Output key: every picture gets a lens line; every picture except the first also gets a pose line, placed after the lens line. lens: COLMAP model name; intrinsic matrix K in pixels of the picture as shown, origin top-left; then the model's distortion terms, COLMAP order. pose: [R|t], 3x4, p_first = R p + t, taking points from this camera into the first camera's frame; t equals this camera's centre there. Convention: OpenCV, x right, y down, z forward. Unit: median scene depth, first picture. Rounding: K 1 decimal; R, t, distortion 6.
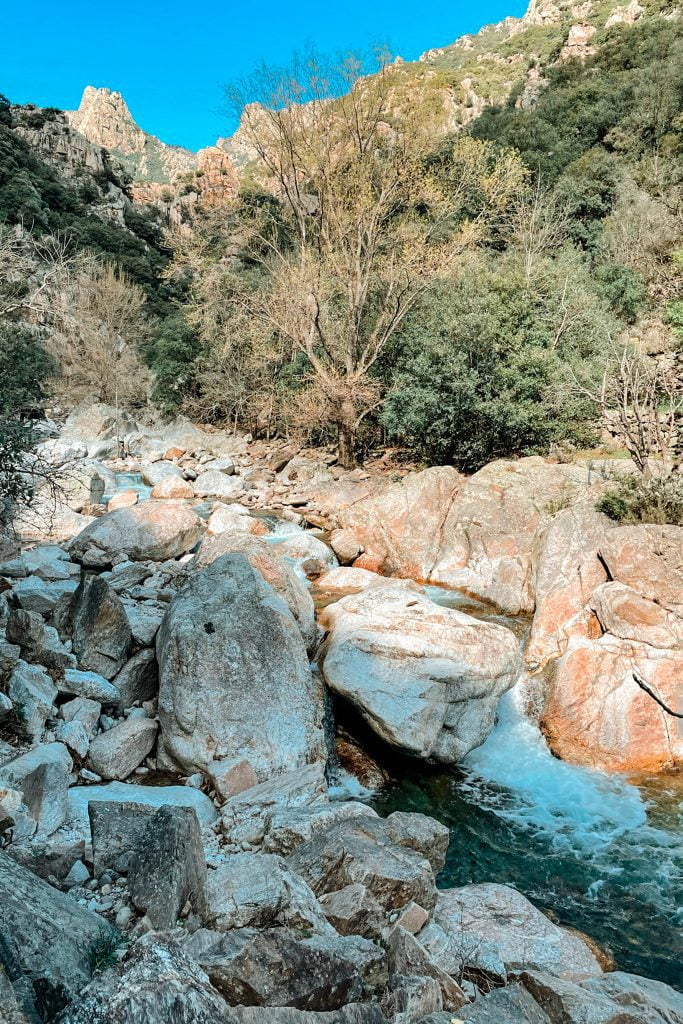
lens RADIAL K [[770.0, 0, 345.0], [0, 770.0, 503.1], [0, 0, 1]] dist [0.099419, -0.125062]
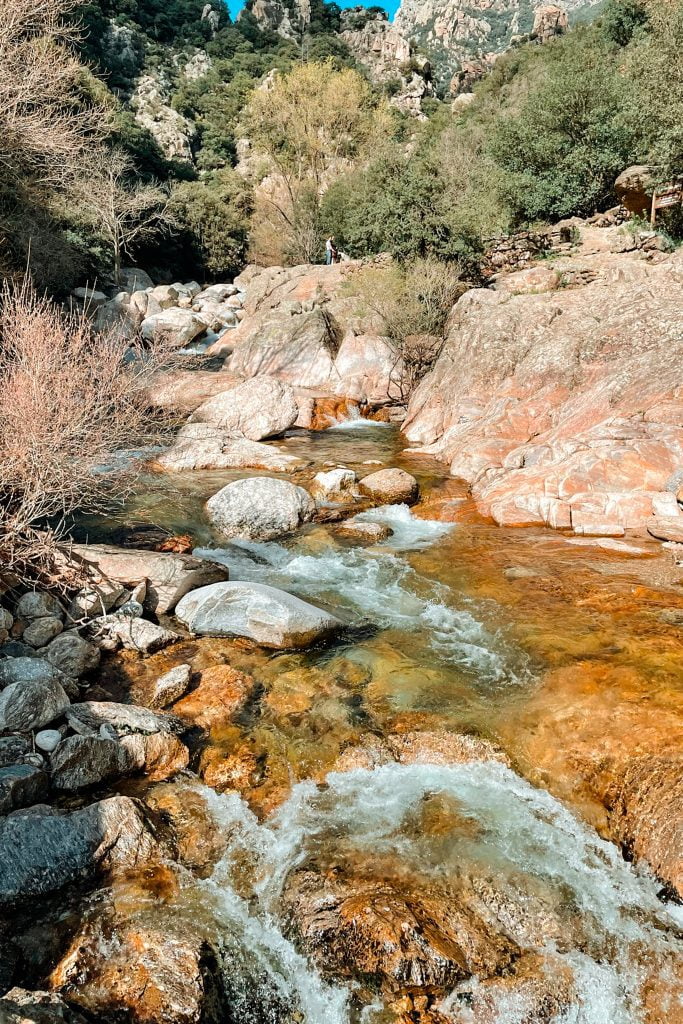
lens RADIAL K [[770.0, 0, 345.0], [0, 770.0, 503.1], [0, 0, 1]] dist [0.099419, -0.125062]
pose [[0.898779, 0.100200, -0.426798, 0.150811], [-0.035232, 0.986890, 0.157499, 0.028920], [0.436985, -0.126520, 0.890526, -0.125831]]
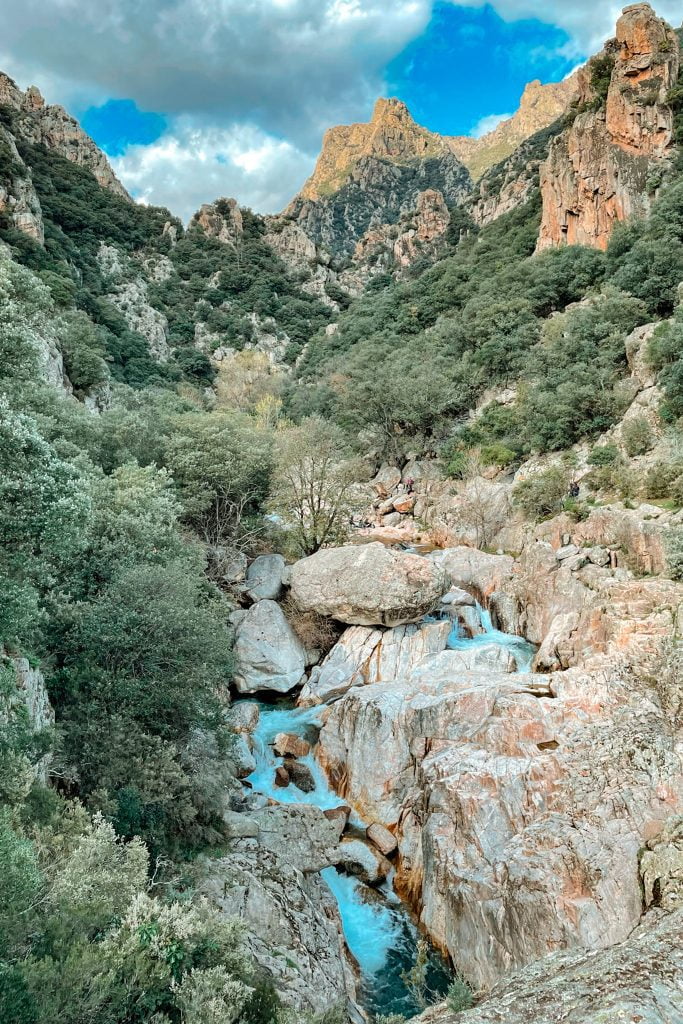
lens RADIAL K [[770.0, 0, 345.0], [0, 770.0, 503.1], [0, 0, 1]] dist [0.099419, -0.125062]
pose [[0.927683, 0.002612, -0.373359, 0.323671], [0.009351, 0.999499, 0.030227, 0.024017], [0.373251, -0.031532, 0.927194, -0.432505]]
